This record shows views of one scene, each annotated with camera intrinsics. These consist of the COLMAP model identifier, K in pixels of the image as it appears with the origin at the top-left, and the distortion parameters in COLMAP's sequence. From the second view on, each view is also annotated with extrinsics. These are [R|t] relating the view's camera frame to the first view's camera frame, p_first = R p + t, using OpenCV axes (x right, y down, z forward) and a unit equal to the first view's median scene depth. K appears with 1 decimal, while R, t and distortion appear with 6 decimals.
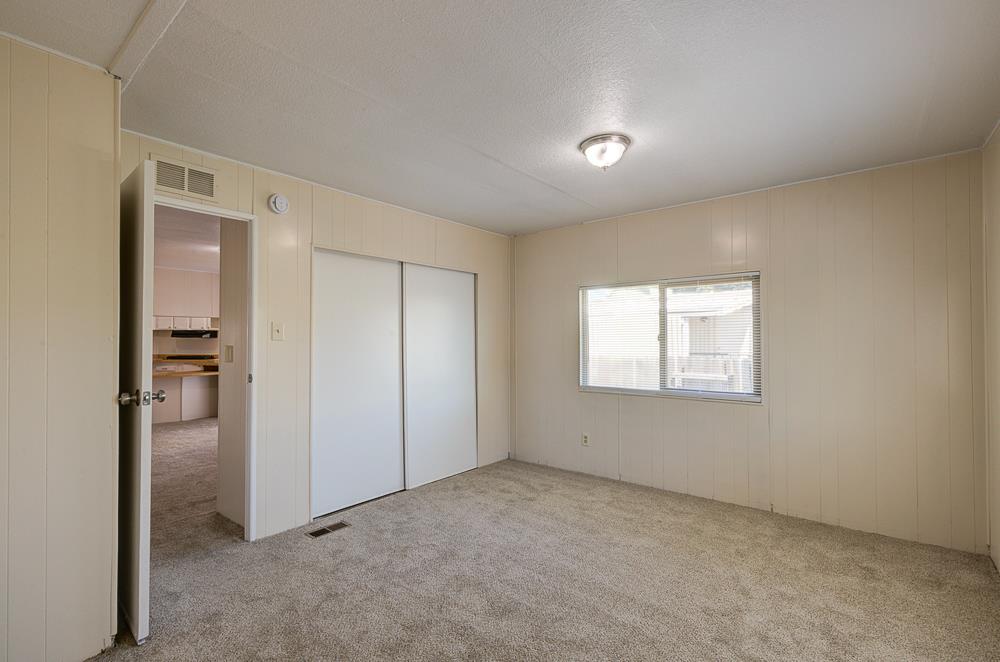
lens RADIAL K [[443.2, 0, 502.7], [0, 443.2, 336.3], [0, 0, 1]] dist [-0.002658, 0.001037]
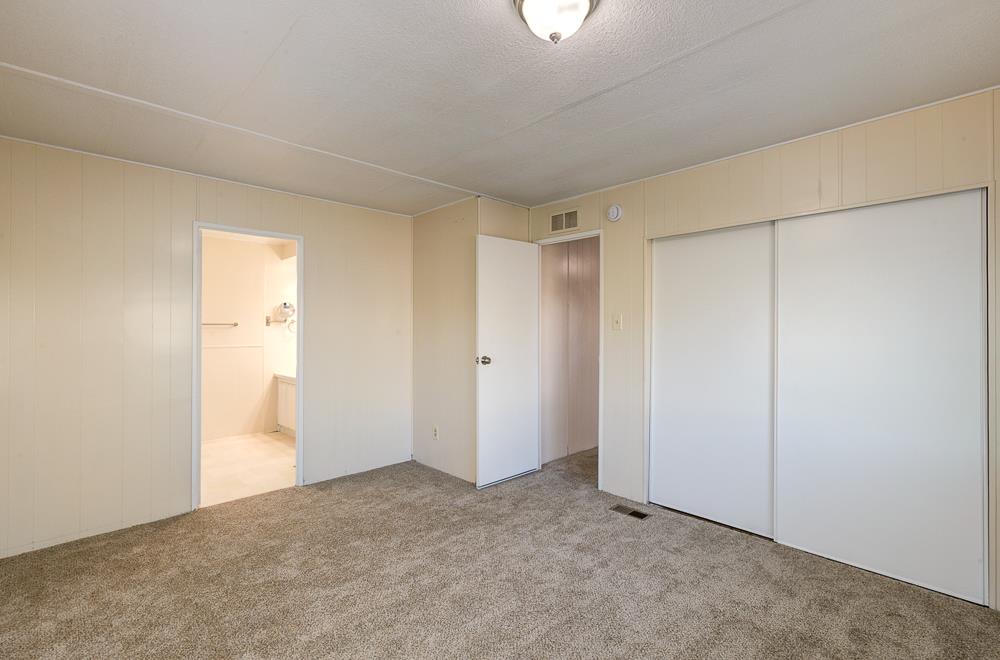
lens RADIAL K [[443.2, 0, 498.2], [0, 443.2, 325.7], [0, 0, 1]] dist [-0.002658, 0.001037]
pose [[-0.113038, 0.001516, -0.993589, 0.590219], [0.019523, 0.999809, -0.000696, -0.006902], [0.993399, -0.019477, -0.113046, 0.713603]]
